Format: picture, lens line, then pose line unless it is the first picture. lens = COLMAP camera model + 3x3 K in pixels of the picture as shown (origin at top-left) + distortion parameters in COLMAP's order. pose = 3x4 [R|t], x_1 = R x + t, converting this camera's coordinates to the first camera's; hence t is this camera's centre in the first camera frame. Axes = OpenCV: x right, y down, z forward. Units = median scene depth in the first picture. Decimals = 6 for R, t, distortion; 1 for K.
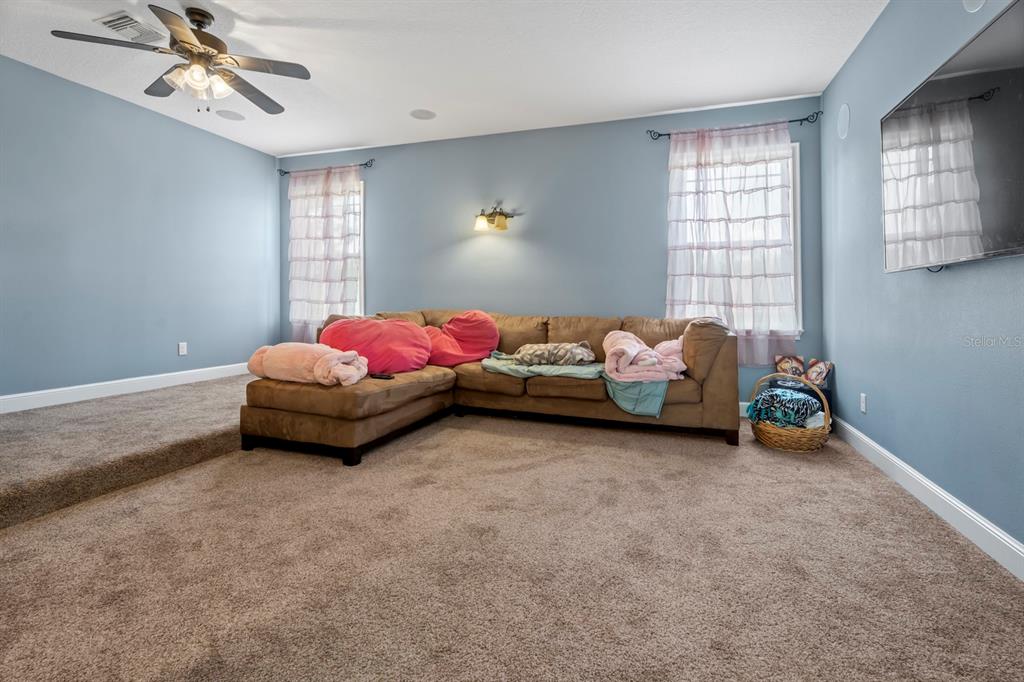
lens RADIAL K [[469.2, 0, 505.2], [0, 469.2, 294.4], [0, 0, 1]] dist [0.004696, -0.000556]
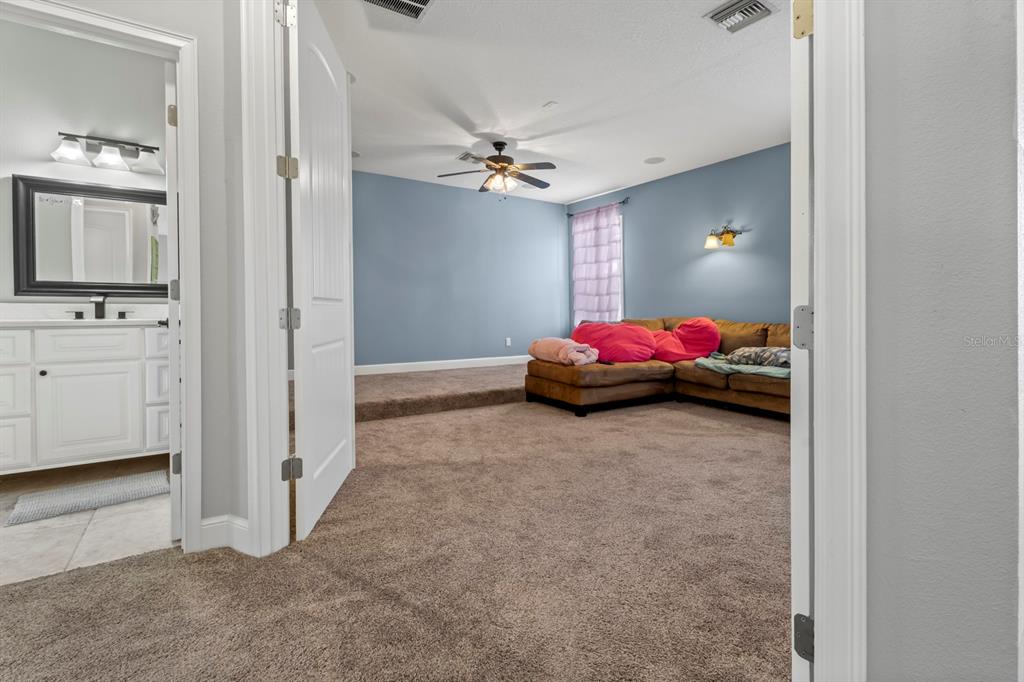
lens RADIAL K [[469.2, 0, 520.0], [0, 469.2, 315.1], [0, 0, 1]] dist [0.004696, -0.000556]
pose [[0.803187, -0.000387, -0.595727, 0.313556], [0.016029, 0.999652, 0.020962, -0.004975], [0.595511, -0.026386, 0.802914, -0.252903]]
